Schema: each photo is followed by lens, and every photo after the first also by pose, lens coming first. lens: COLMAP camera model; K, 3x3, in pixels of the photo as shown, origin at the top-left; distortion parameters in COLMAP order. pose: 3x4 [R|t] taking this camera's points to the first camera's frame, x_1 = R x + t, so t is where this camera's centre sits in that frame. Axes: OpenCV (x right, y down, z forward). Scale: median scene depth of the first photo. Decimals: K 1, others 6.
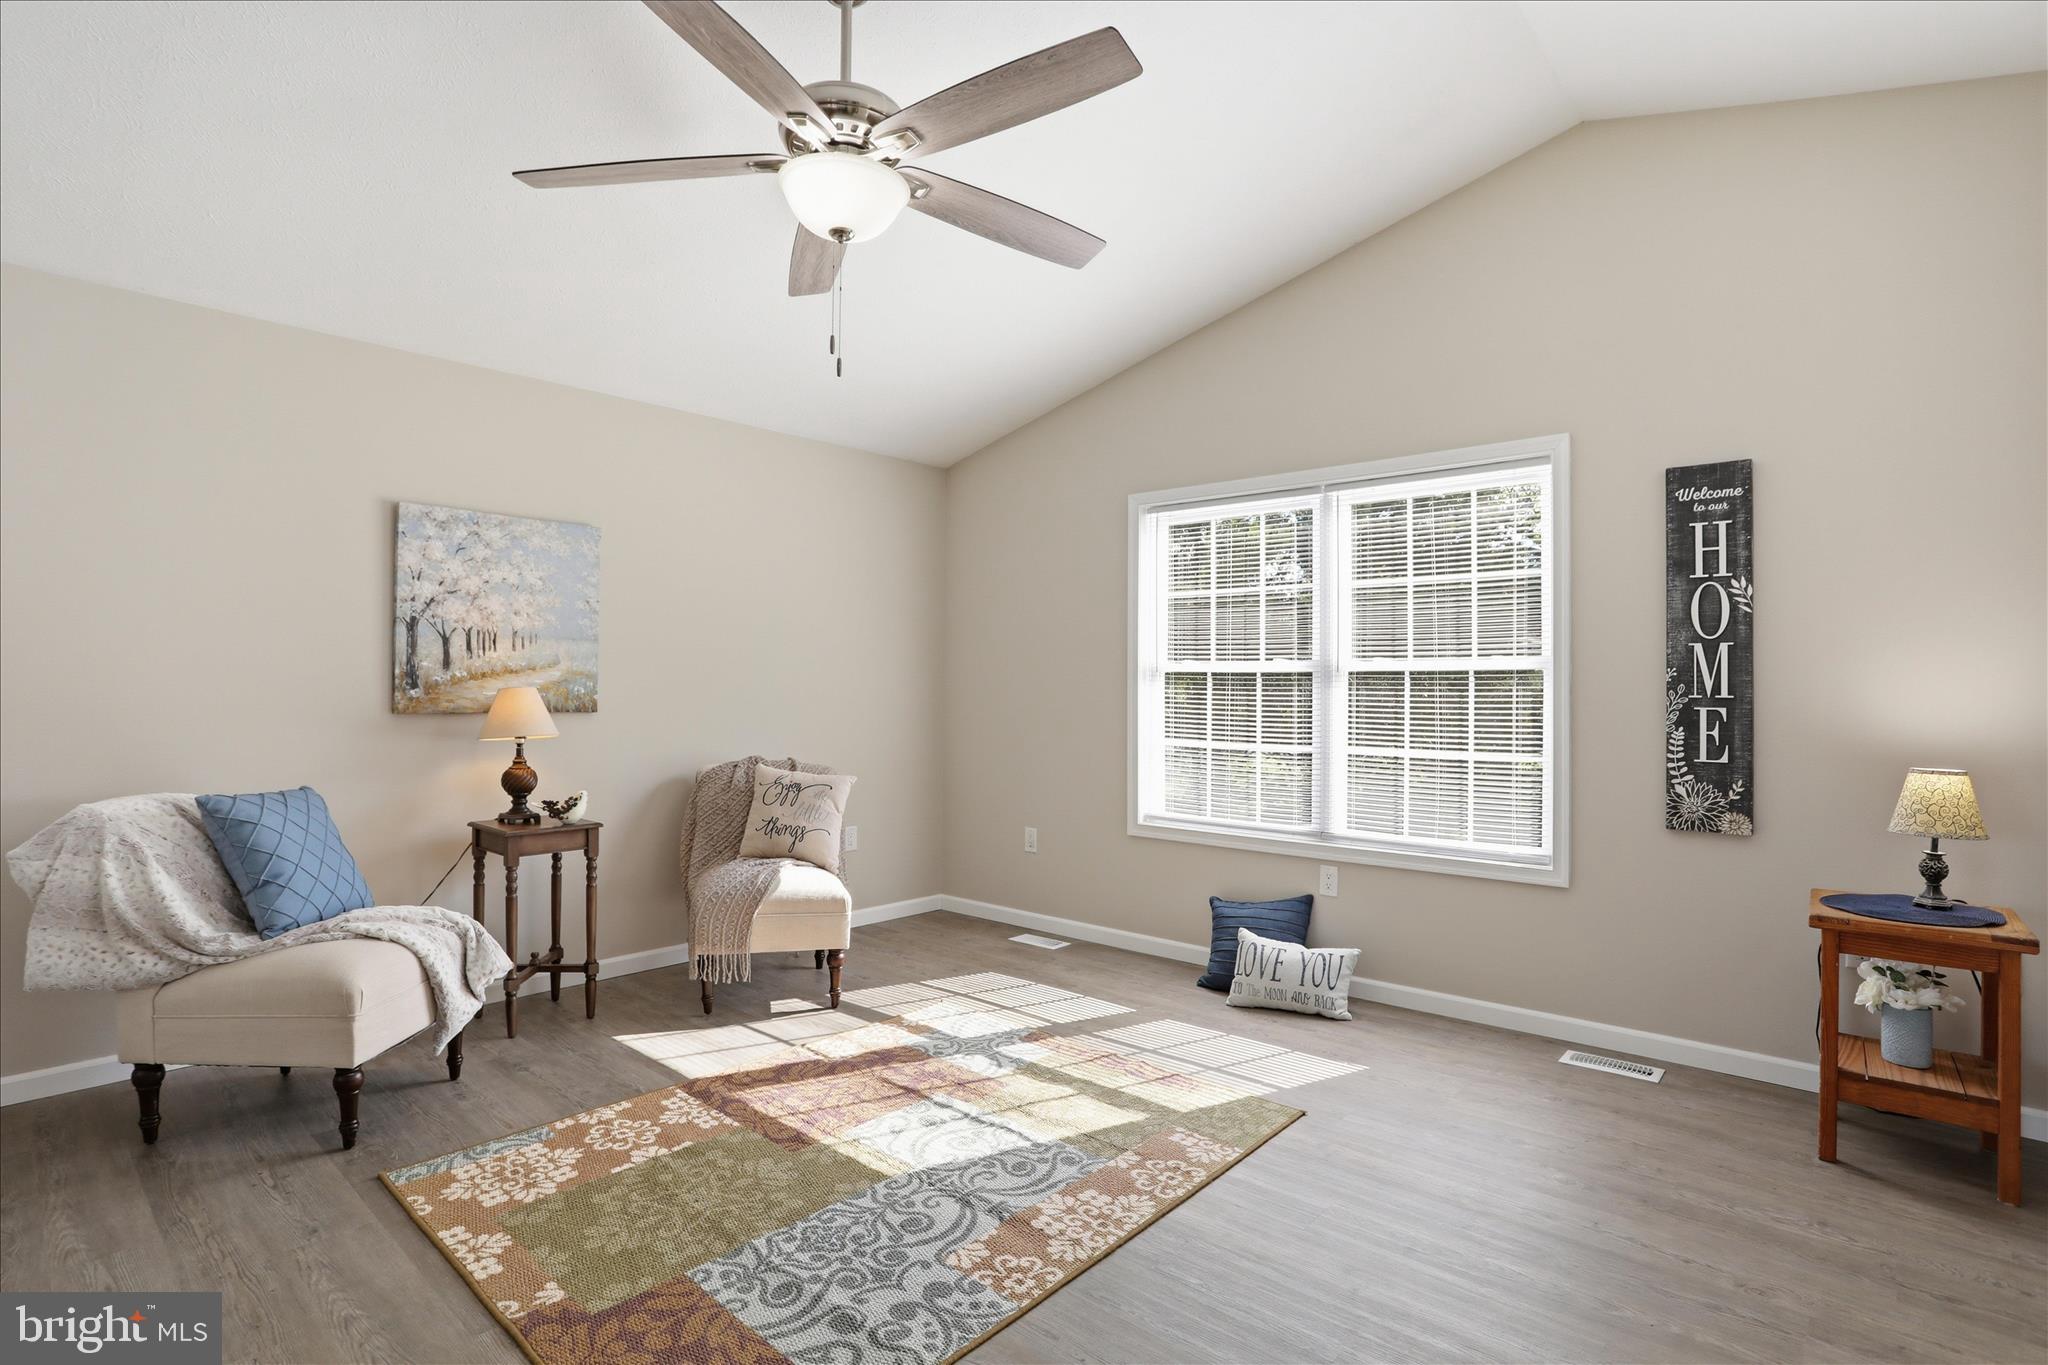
lens RADIAL K [[1037.8, 0, 1024.0], [0, 1037.8, 682.5], [0, 0, 1]] dist [-0.078144, 0.027062]
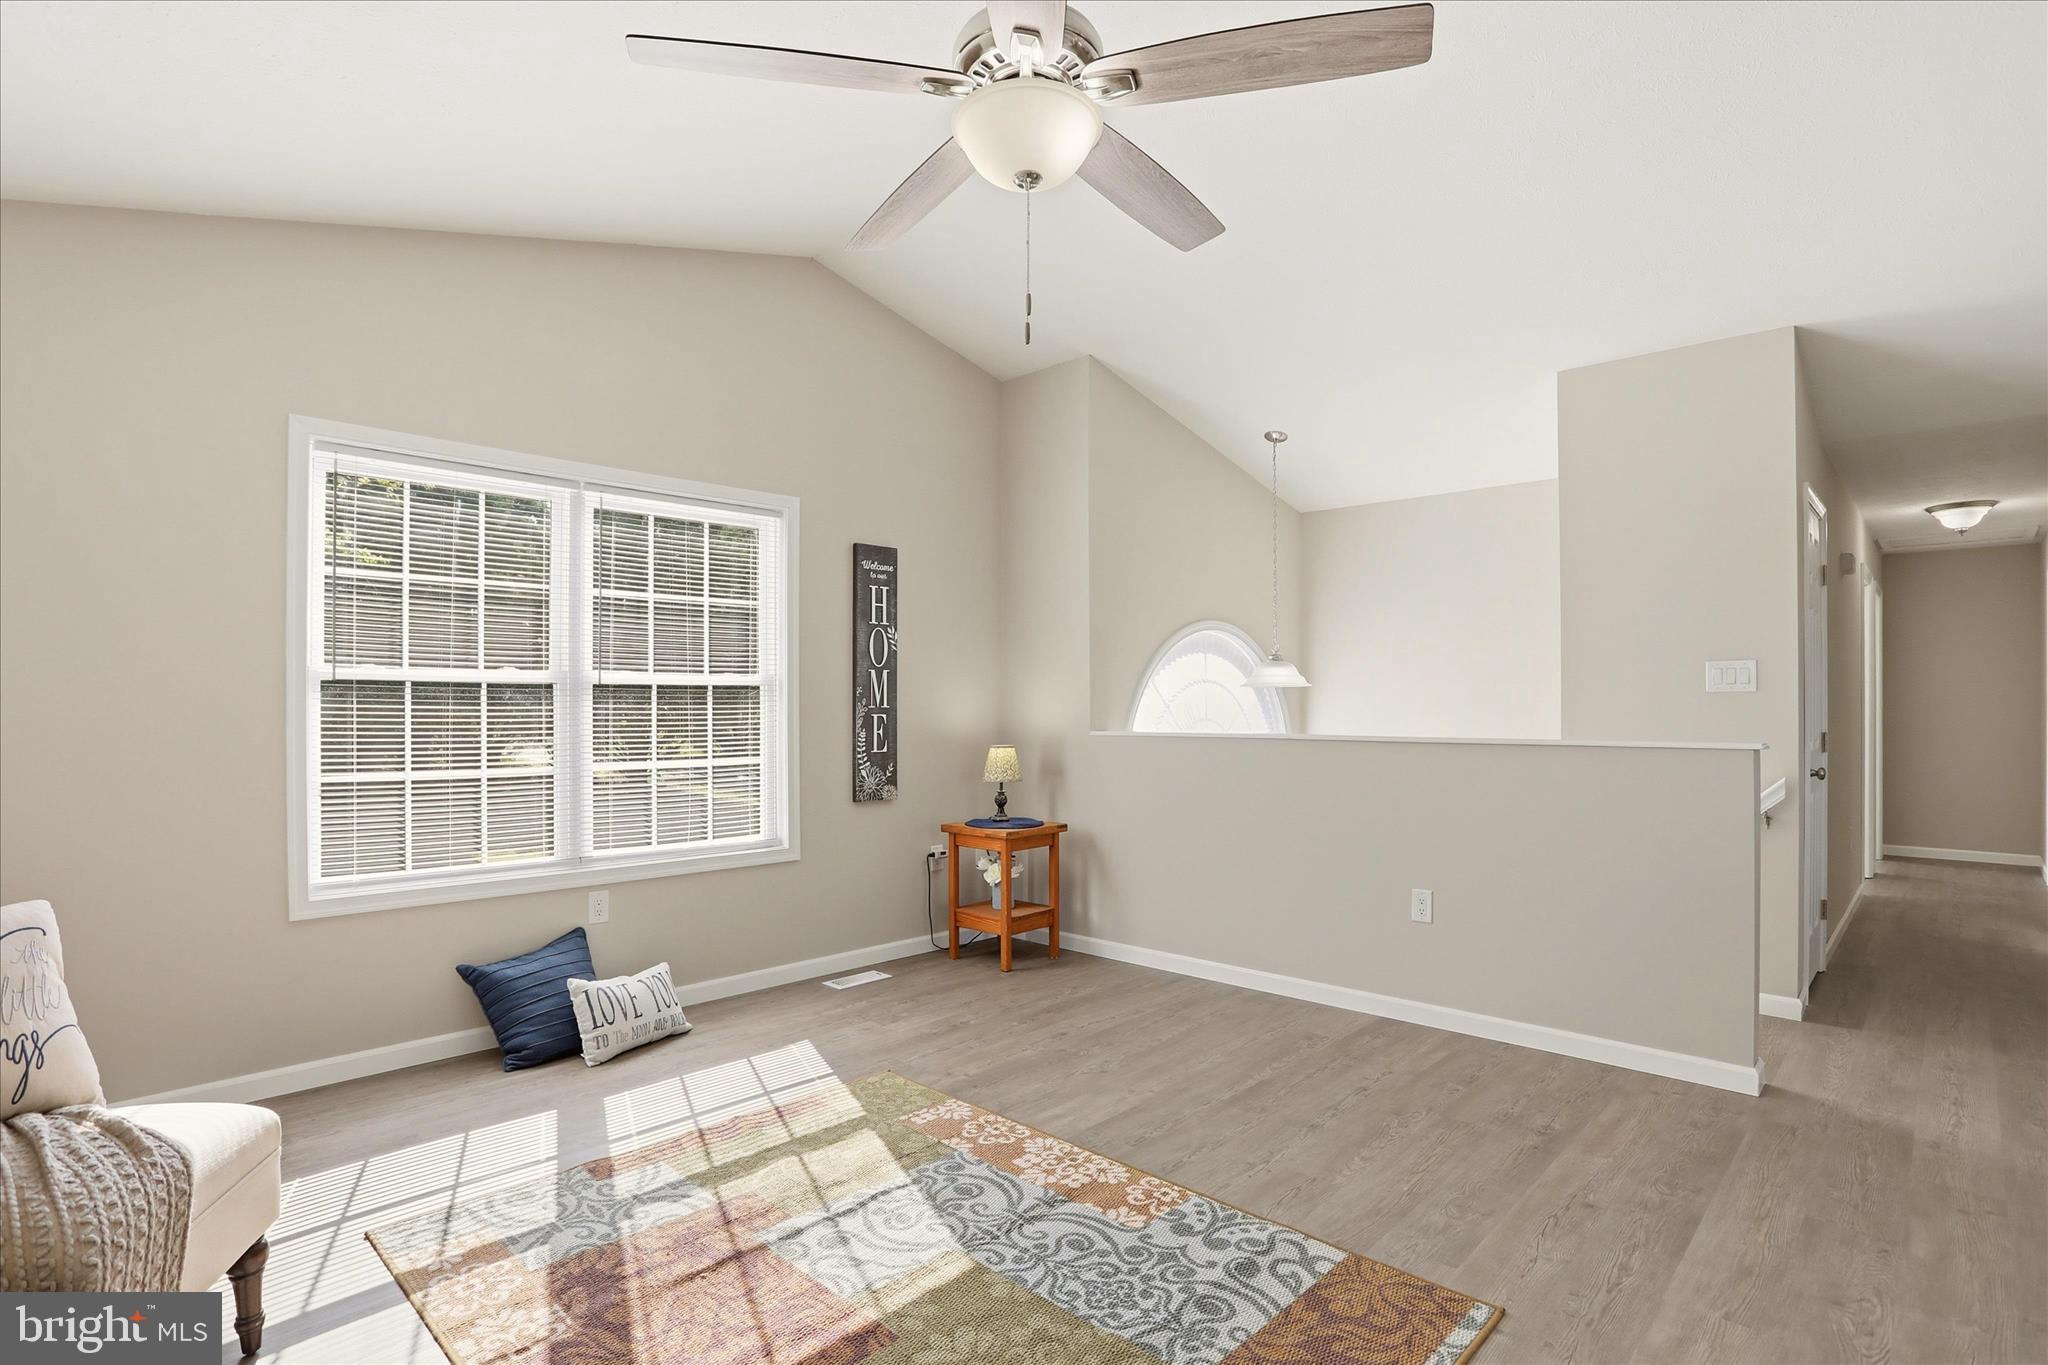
lens RADIAL K [[1047.5, 0, 1026.9], [0, 1047.5, 709.4], [0, 0, 1]] dist [-0.080540, 0.027401]
pose [[-0.004309, -0.009879, 0.999942, -0.827836], [-0.004594, 0.999941, 0.009860, 0.001878], [-0.999980, -0.004552, -0.004354, 0.792563]]
